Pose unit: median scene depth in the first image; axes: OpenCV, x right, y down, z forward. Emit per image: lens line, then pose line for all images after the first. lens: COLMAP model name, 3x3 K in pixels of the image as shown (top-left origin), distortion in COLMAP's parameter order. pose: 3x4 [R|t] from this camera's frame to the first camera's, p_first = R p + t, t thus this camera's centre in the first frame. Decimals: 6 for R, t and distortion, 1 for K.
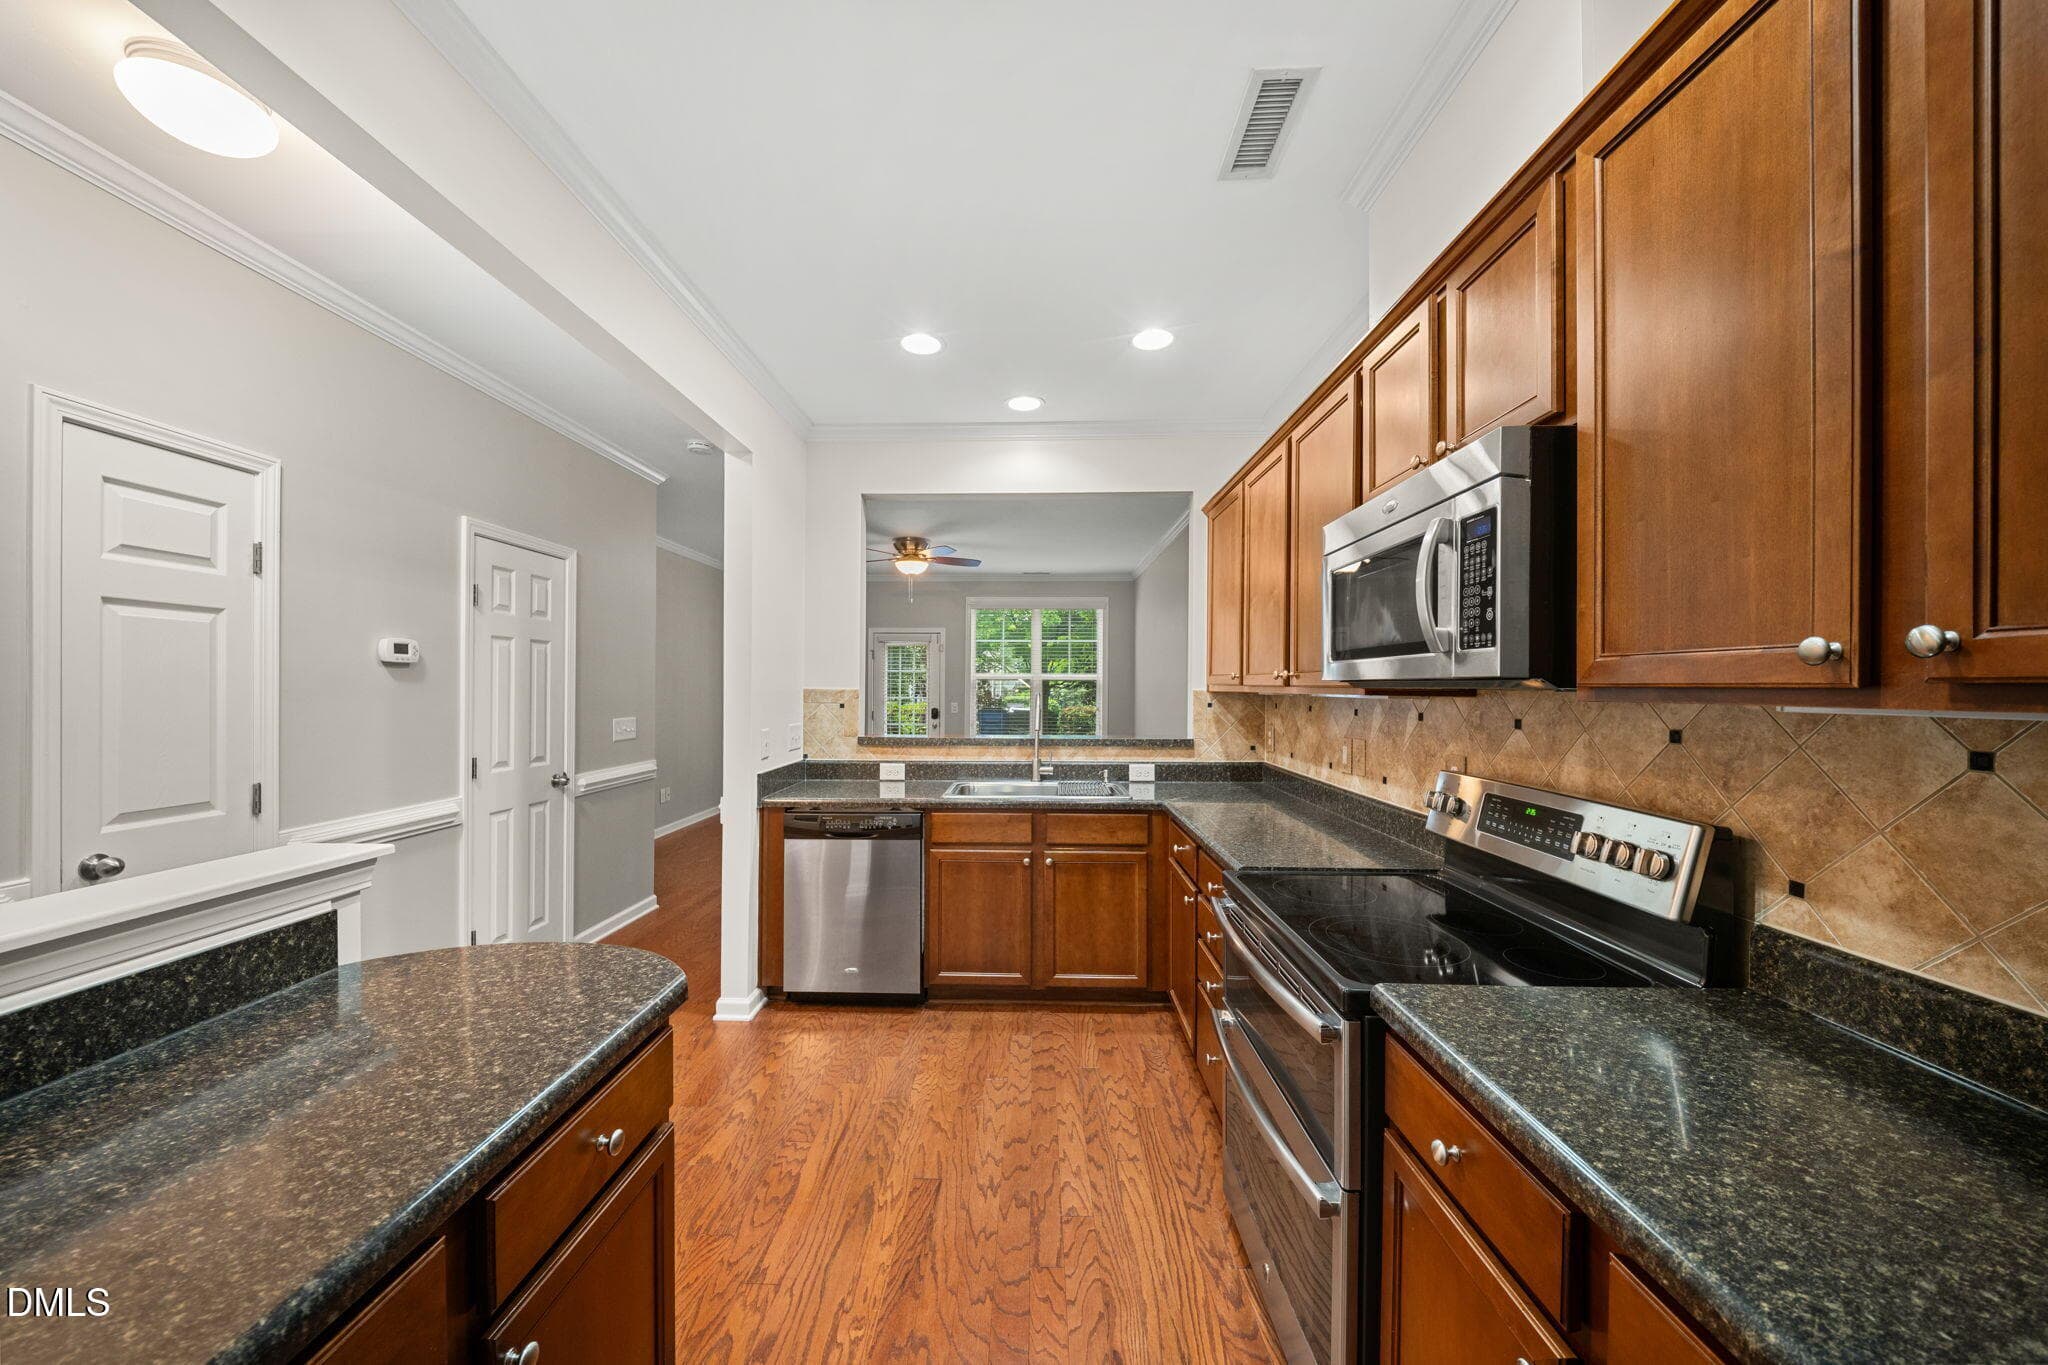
lens RADIAL K [[716.5, 0, 1016.3], [0, 716.5, 696.1], [0, 0, 1]] dist [0.000738, -0.000555]
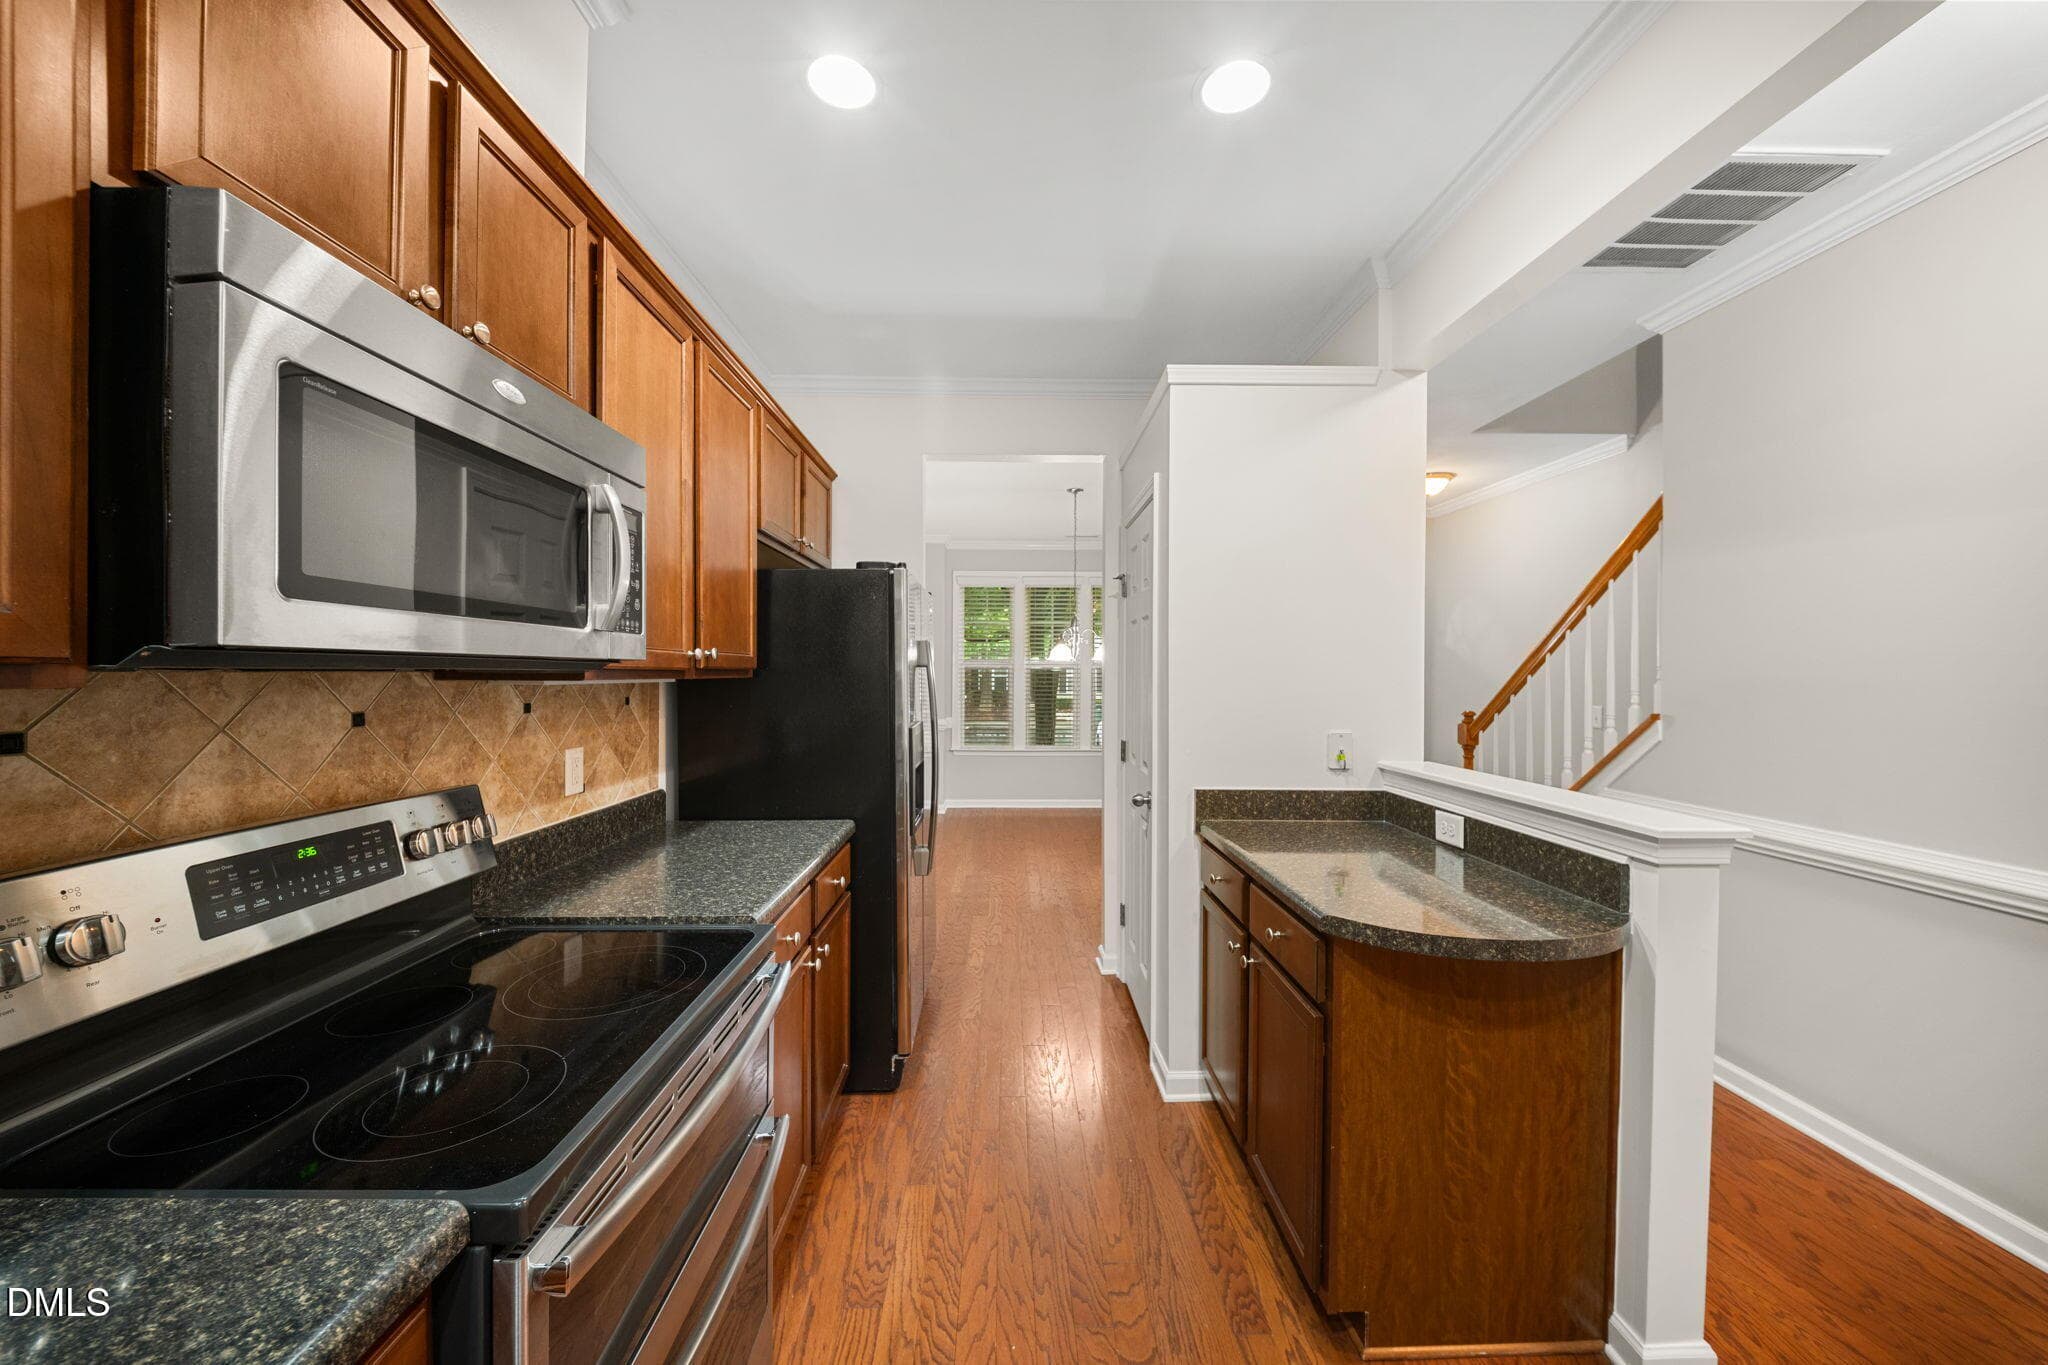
lens RADIAL K [[716.5, 0, 1021.2], [0, 716.5, 672.6], [0, 0, 1]] dist [0.000738, -0.000555]
pose [[-0.998661, -0.007636, -0.051173, 0.042972], [-0.008244, 0.999898, 0.011685, -0.009756], [0.051079, 0.012091, -0.998621, 0.836600]]
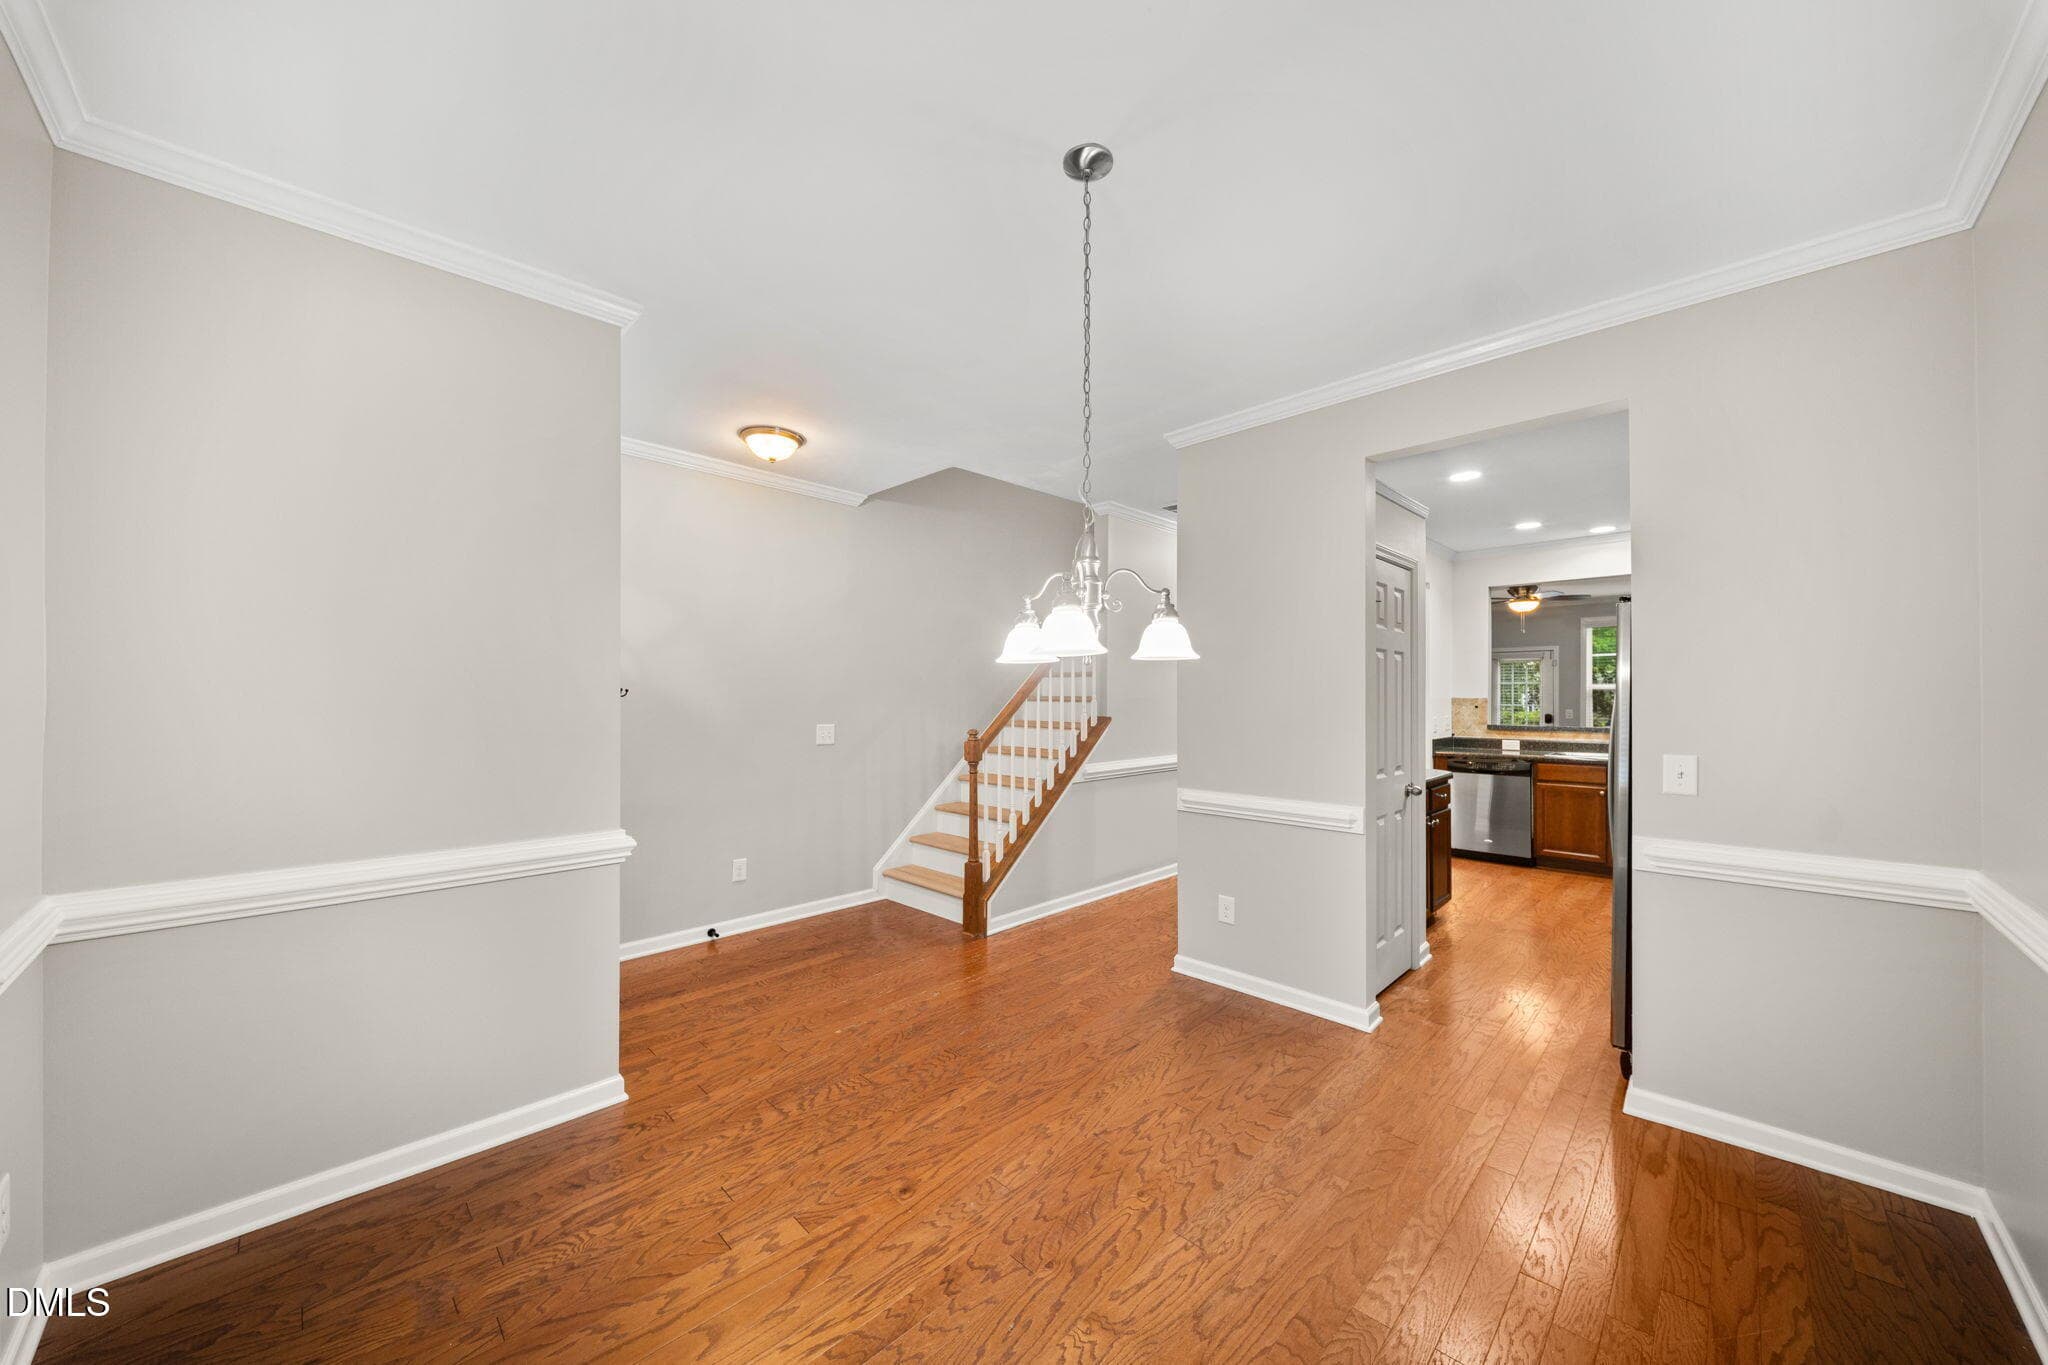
lens RADIAL K [[716.5, 0, 1015.3], [0, 716.5, 689.9], [0, 0, 1]] dist [0.000738, -0.000555]
pose [[0.722453, -0.010381, -0.691342, 0.195214], [-0.004846, 0.999787, -0.020078, 0.014987], [0.691403, 0.017856, 0.722249, -1.313852]]
